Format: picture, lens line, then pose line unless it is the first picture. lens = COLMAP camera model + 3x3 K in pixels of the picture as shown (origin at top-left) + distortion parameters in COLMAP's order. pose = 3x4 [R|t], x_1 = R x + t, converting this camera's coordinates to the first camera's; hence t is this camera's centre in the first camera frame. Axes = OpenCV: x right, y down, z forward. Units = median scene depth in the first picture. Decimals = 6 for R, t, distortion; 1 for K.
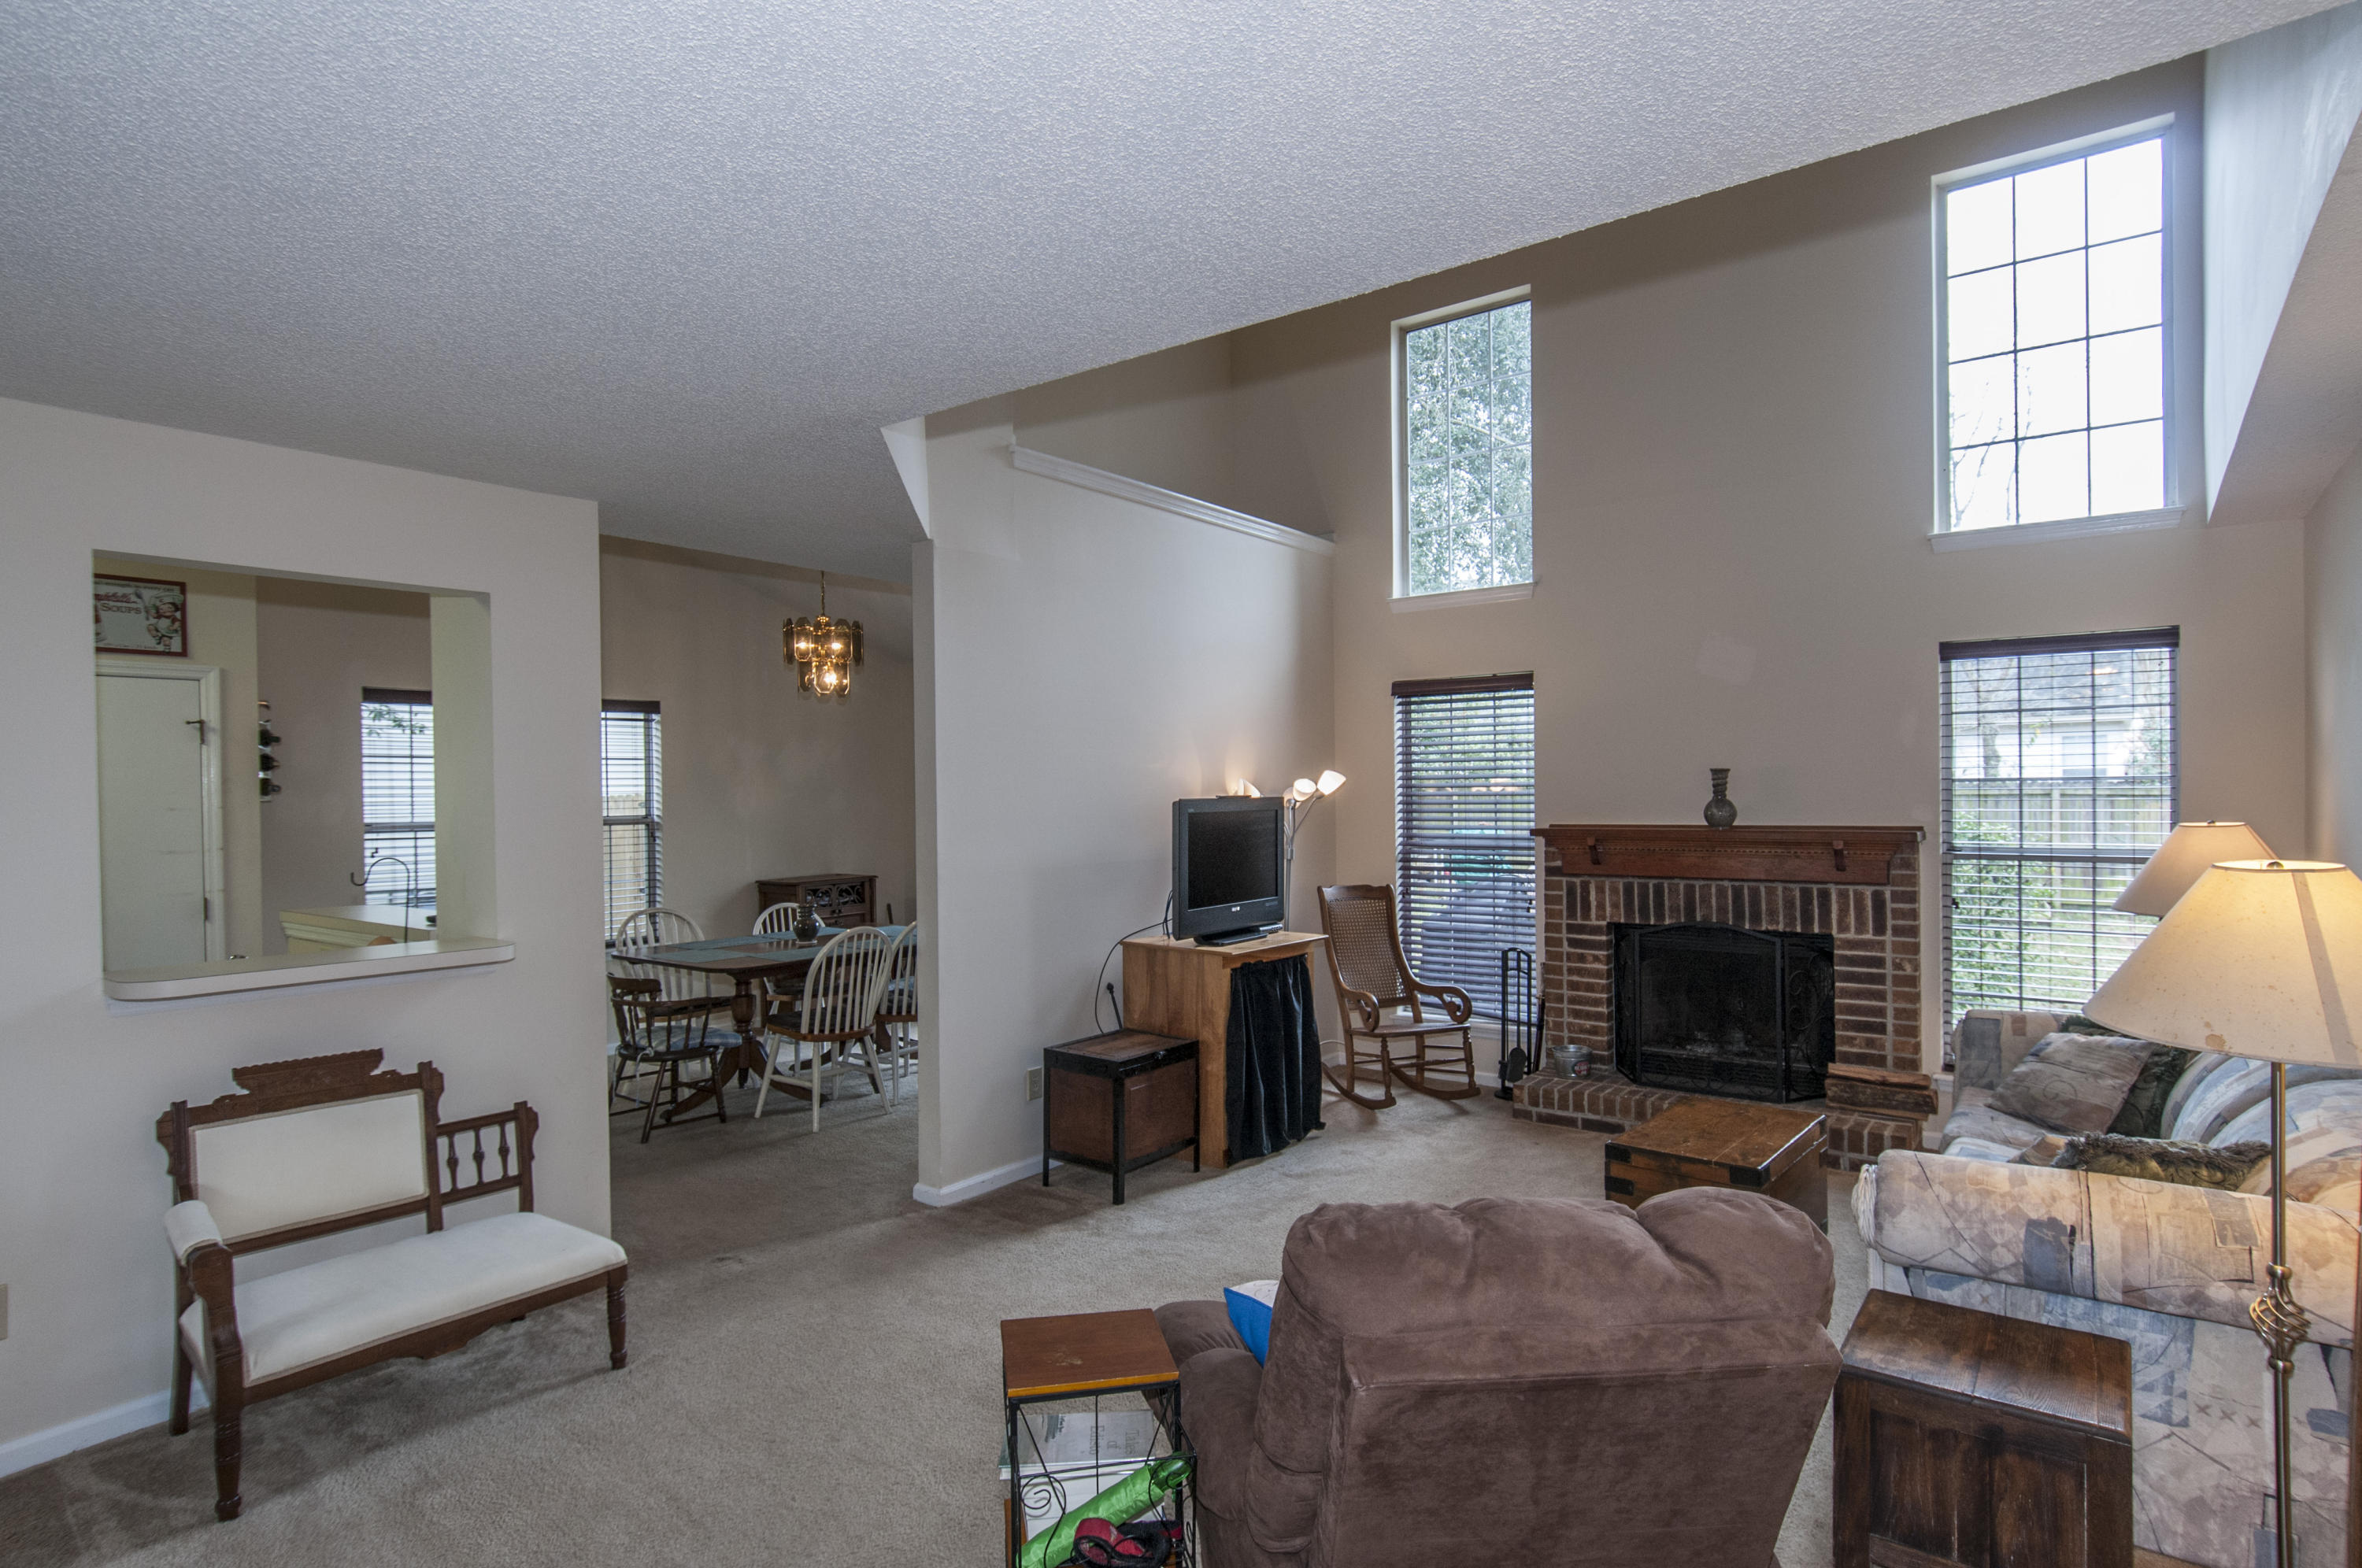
lens RADIAL K [[1230.8, 0, 1213.5], [0, 1230.8, 786.1], [0, 0, 1]] dist [0.012185, -0.003656]
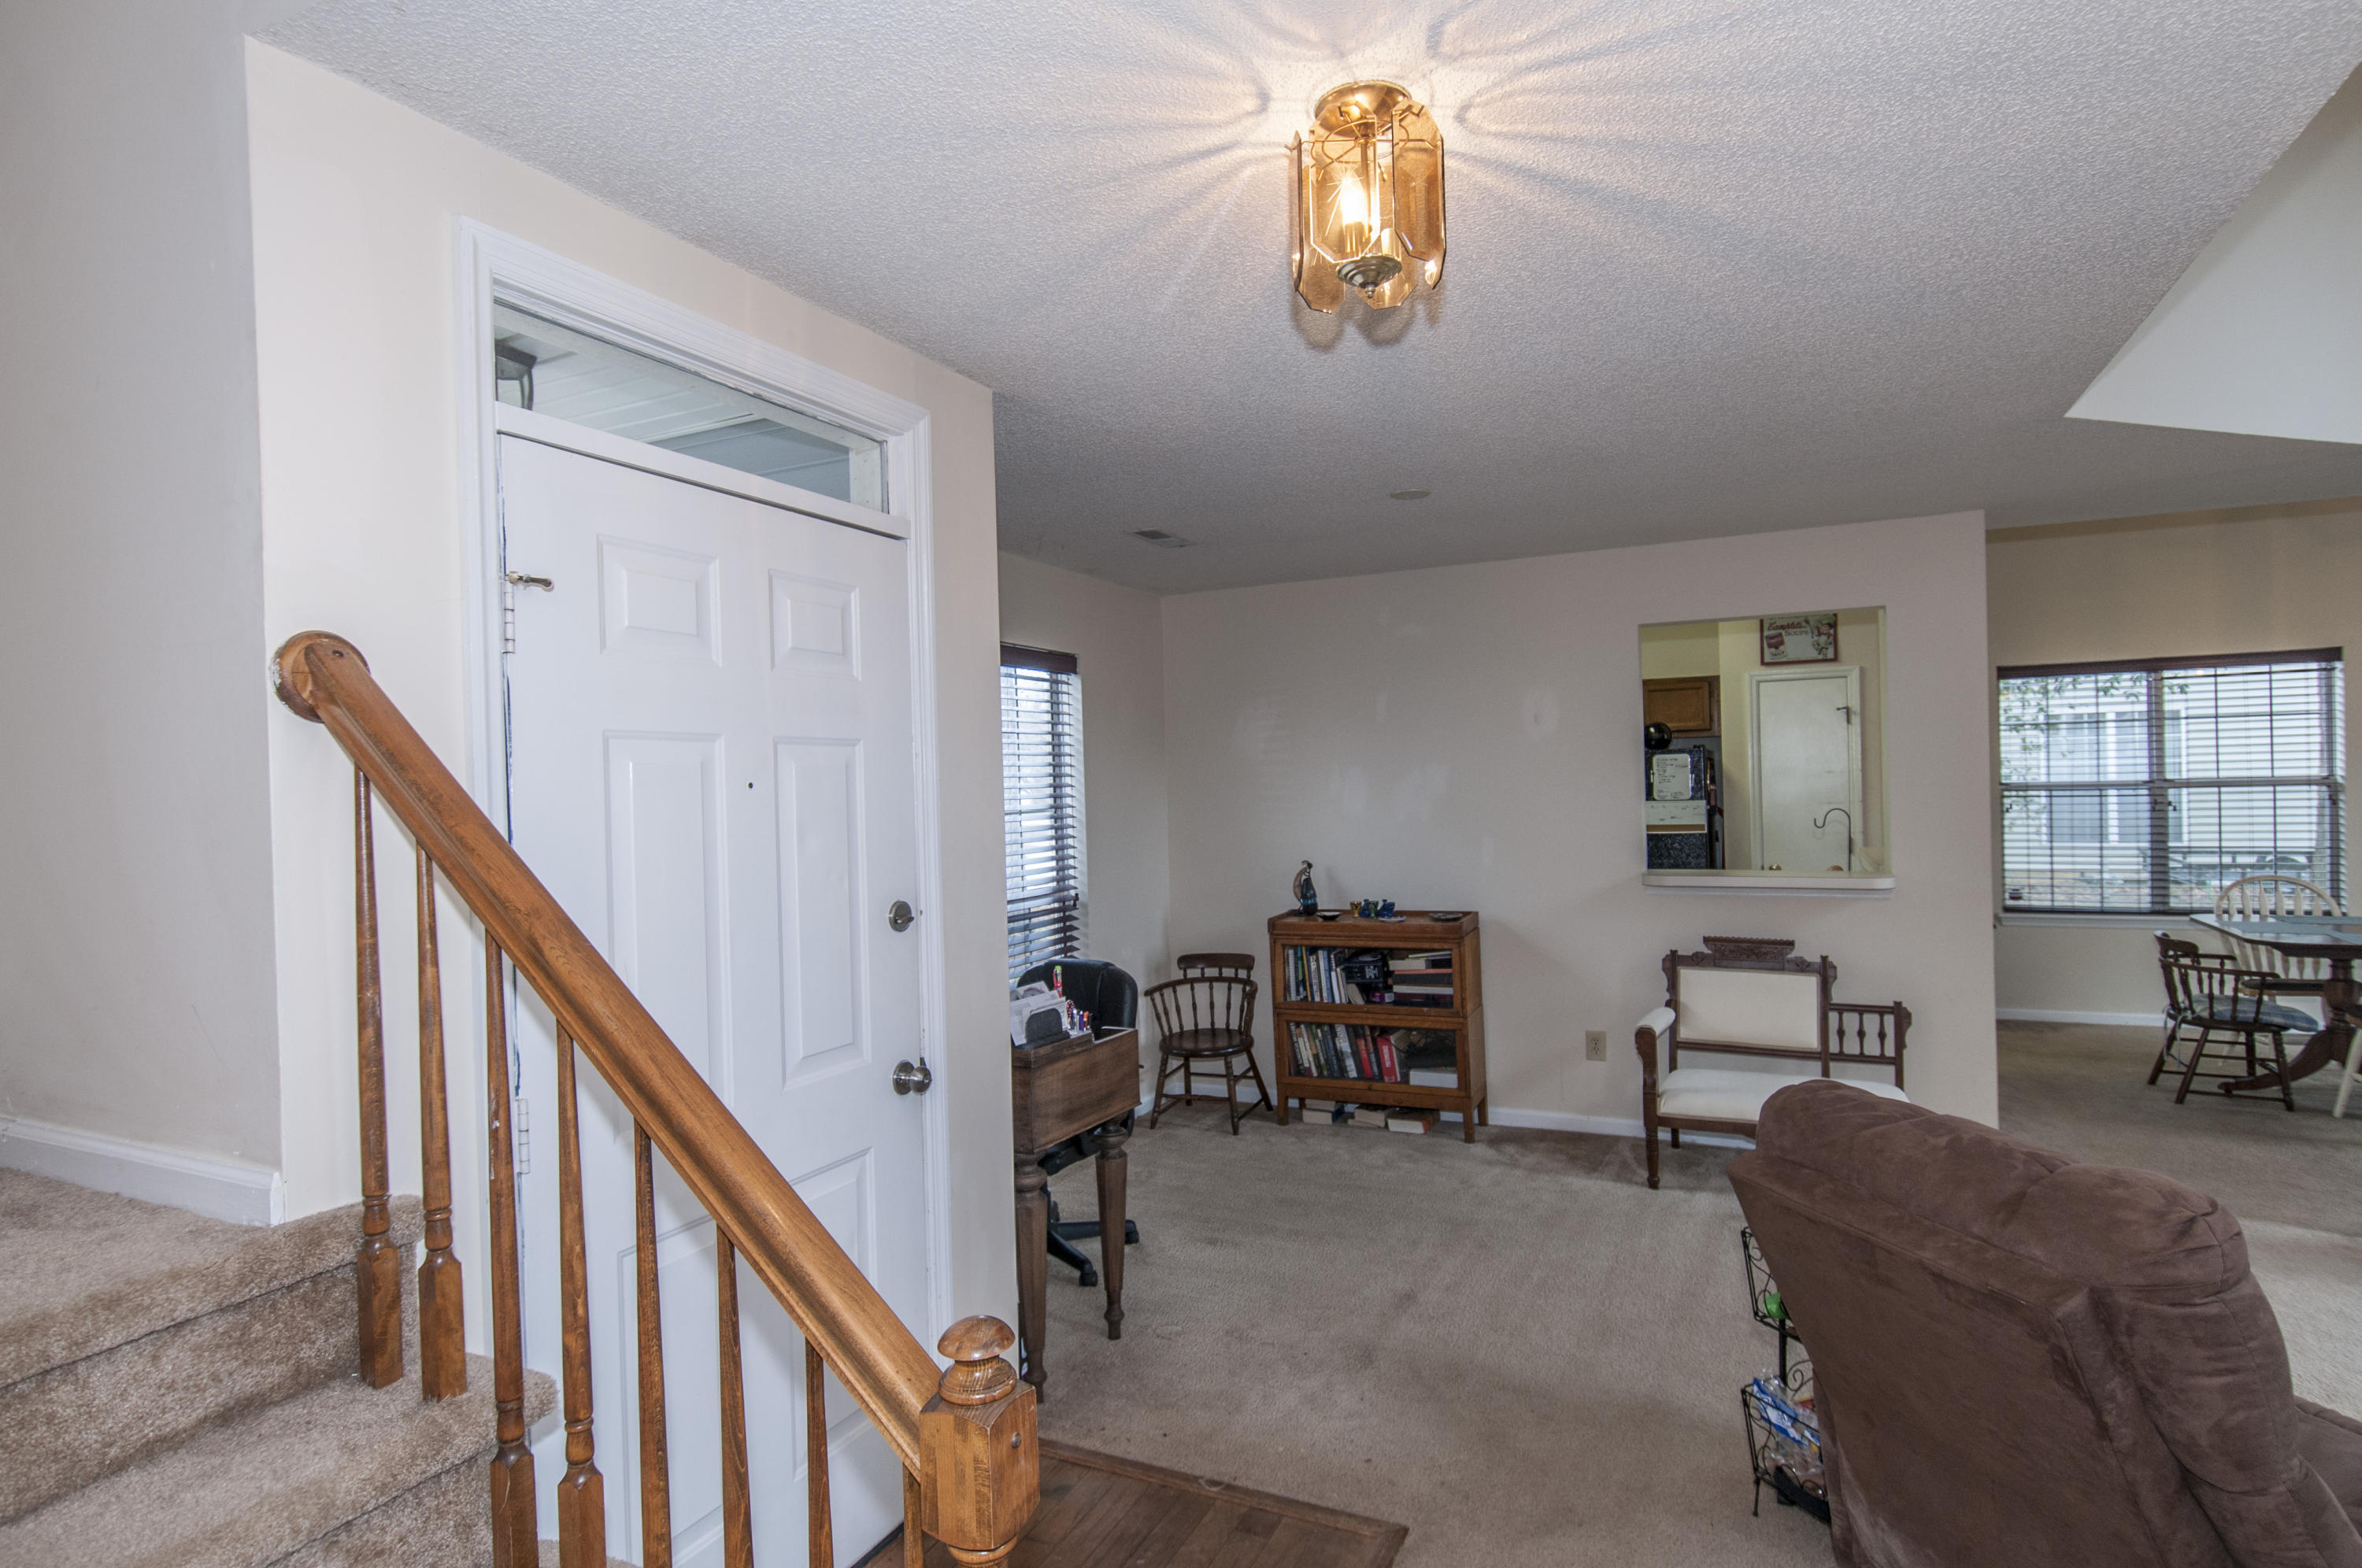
lens RADIAL K [[1230.8, 0, 1191.8], [0, 1230.8, 789.8], [0, 0, 1]] dist [0.012185, -0.003656]
pose [[0.193630, 0.010768, -0.981015, 0.369912], [0.024843, 0.999565, 0.015875, -0.001312], [0.980760, -0.027445, 0.193279, 0.028702]]
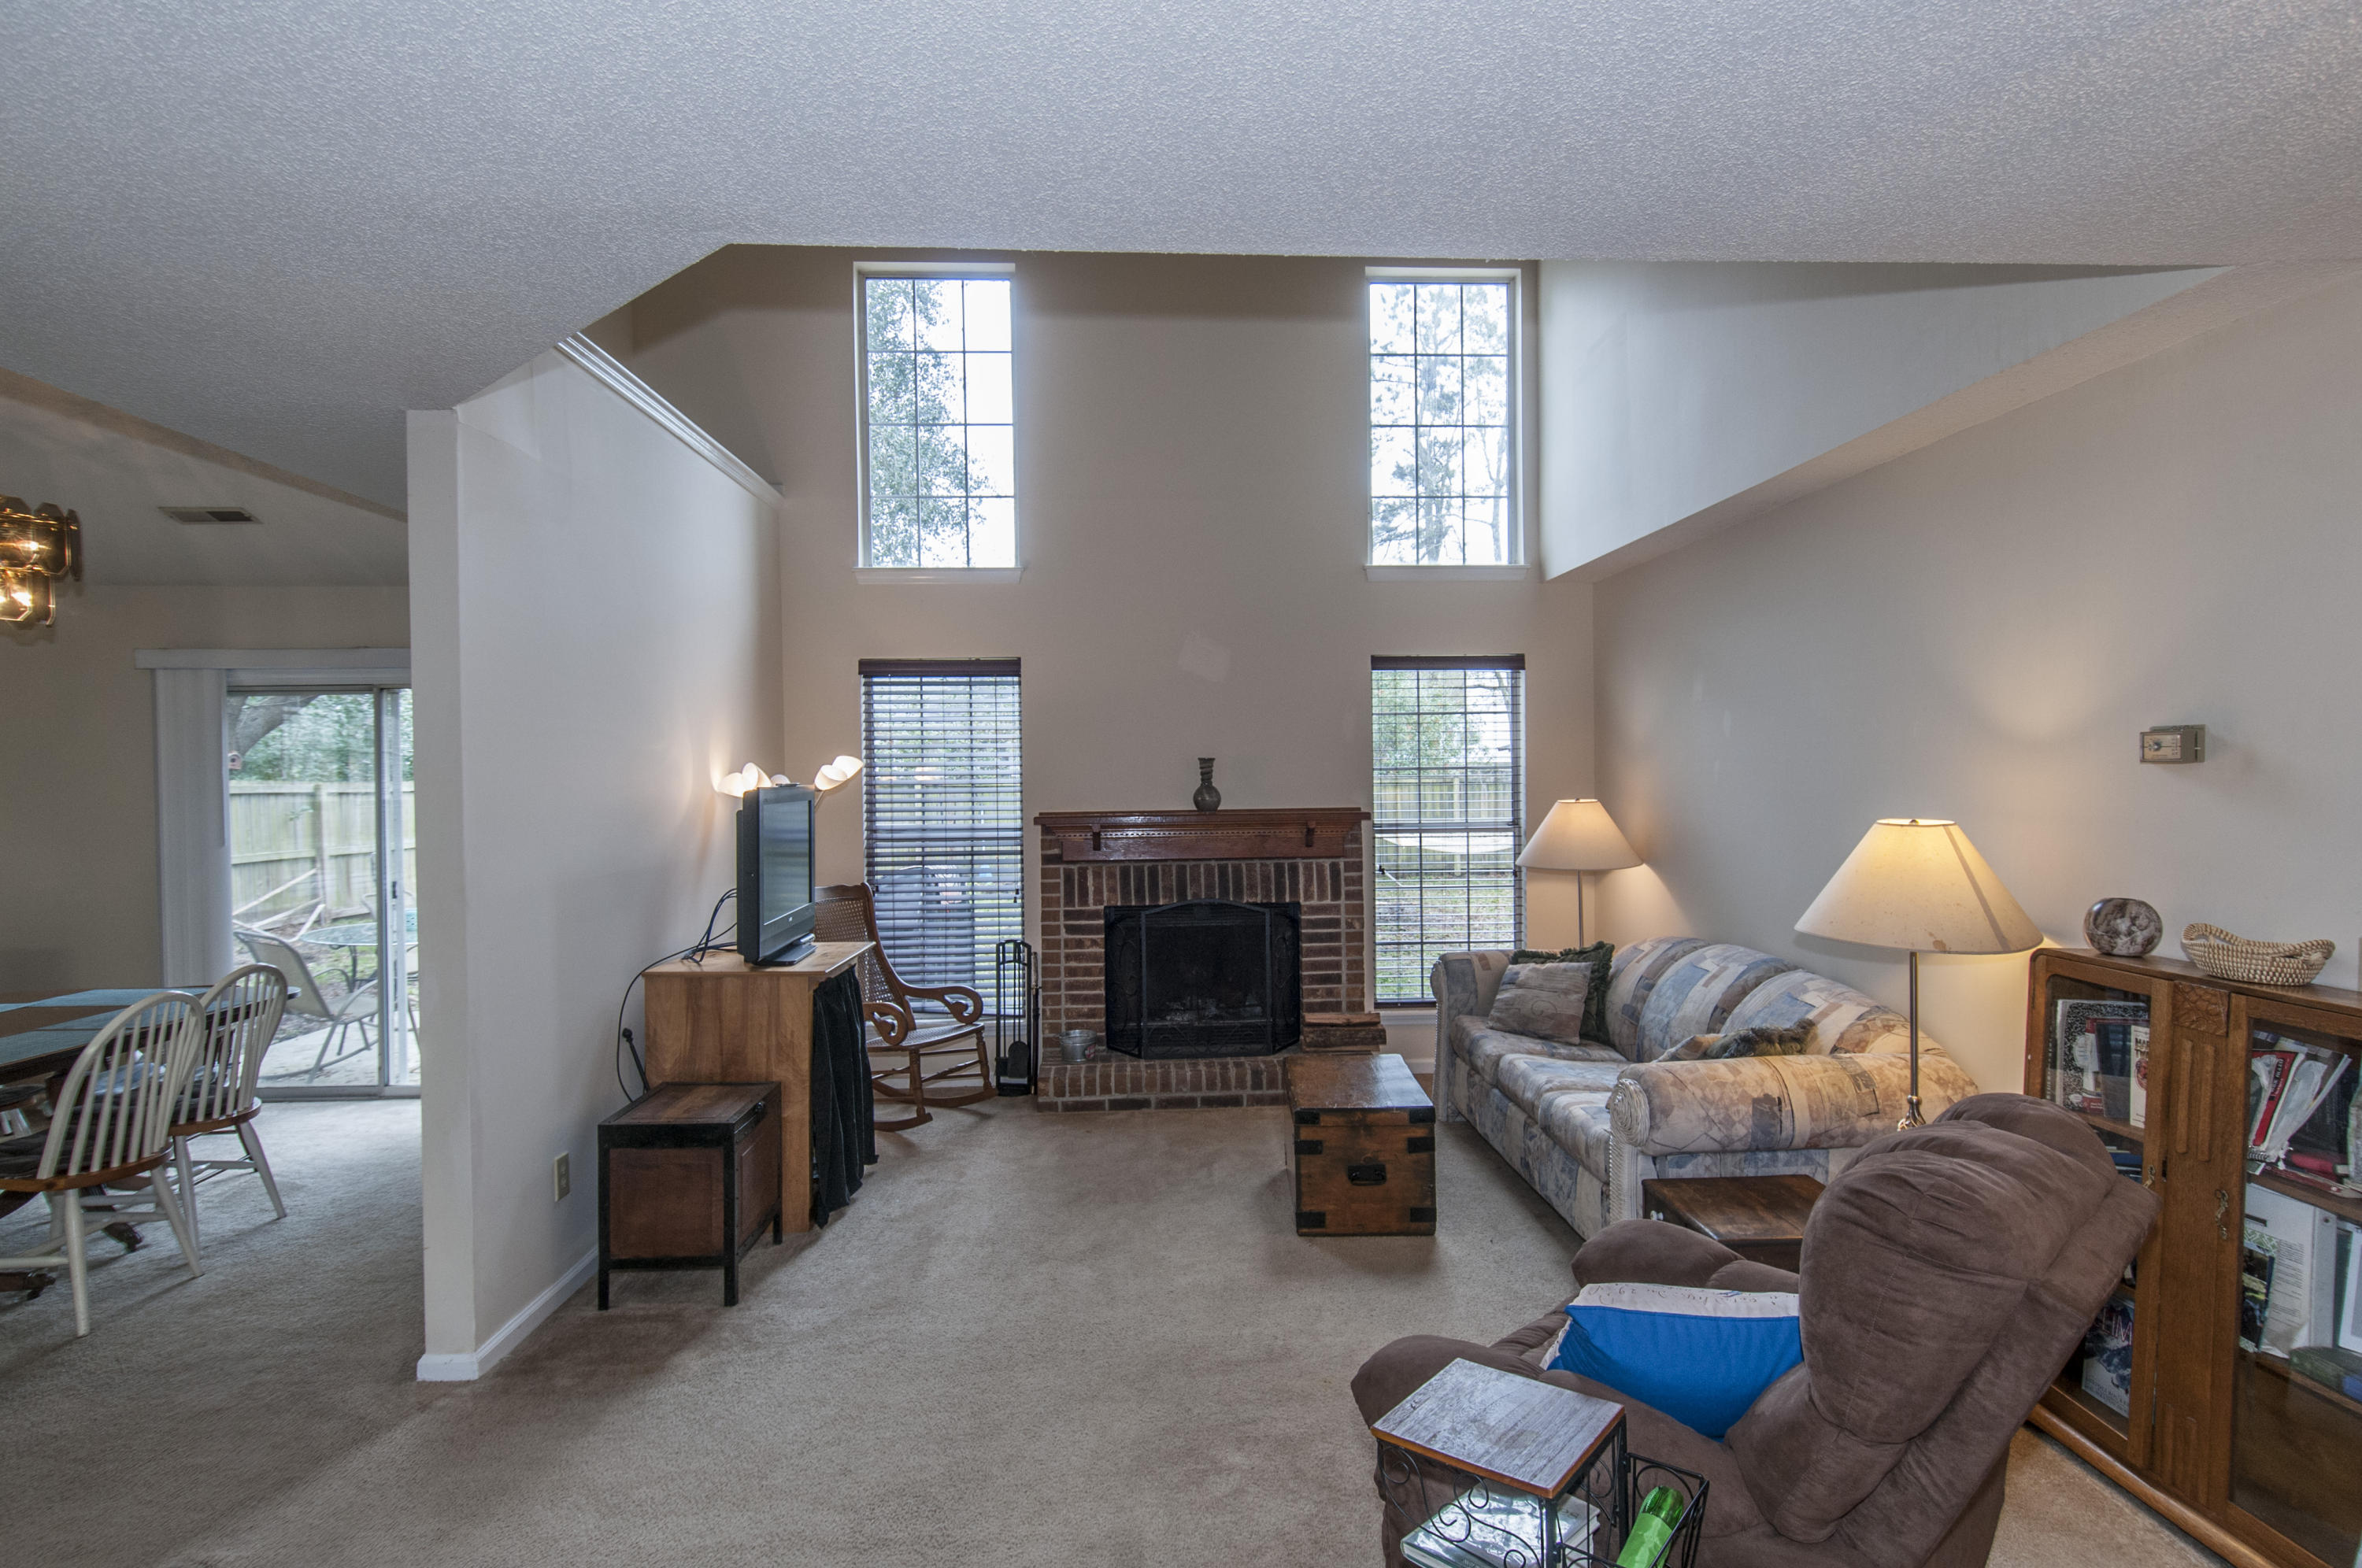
lens RADIAL K [[1230.8, 0, 1192.4], [0, 1230.8, 775.7], [0, 0, 1]] dist [0.012185, -0.003656]
pose [[0.768099, -0.000061, 0.640331, -0.312157], [0.001814, 0.999996, -0.002081, 0.004069], [-0.640329, 0.002760, 0.768096, 0.181431]]
